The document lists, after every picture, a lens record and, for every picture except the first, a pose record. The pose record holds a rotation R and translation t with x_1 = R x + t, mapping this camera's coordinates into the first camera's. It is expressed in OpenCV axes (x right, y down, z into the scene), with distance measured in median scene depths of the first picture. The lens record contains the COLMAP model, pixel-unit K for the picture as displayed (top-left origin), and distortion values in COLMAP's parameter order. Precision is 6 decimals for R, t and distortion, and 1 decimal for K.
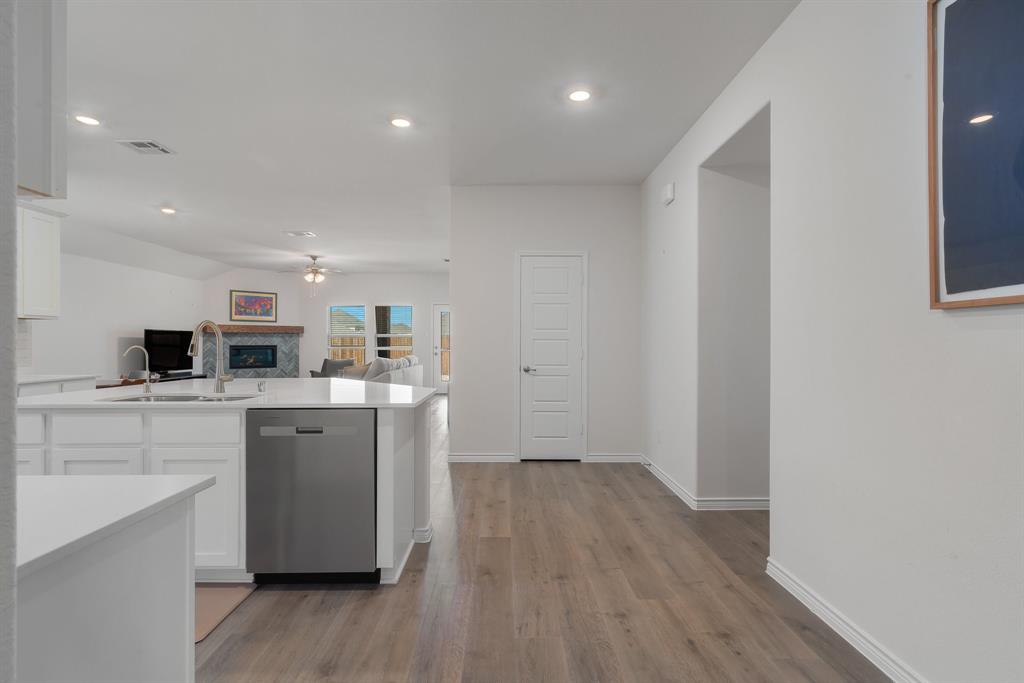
lens RADIAL K [[516.4, 0, 511.5], [0, 516.4, 336.6], [0, 0, 1]] dist [0.017685, -0.002905]
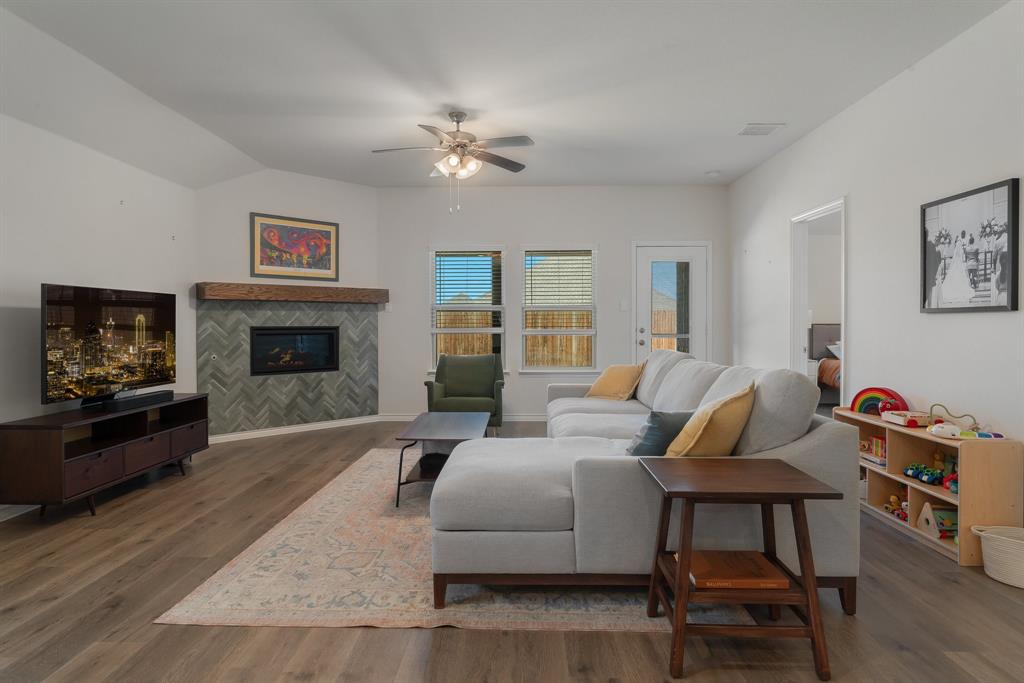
lens RADIAL K [[577.2, 0, 519.3], [0, 577.2, 326.6], [0, 0, 1]] dist [0.015291, -0.002436]
pose [[0.999740, -0.000284, -0.022792, -0.314918], [0.000569, 0.999921, 0.012524, 0.011334], [0.022787, -0.012534, 0.999662, 0.524057]]
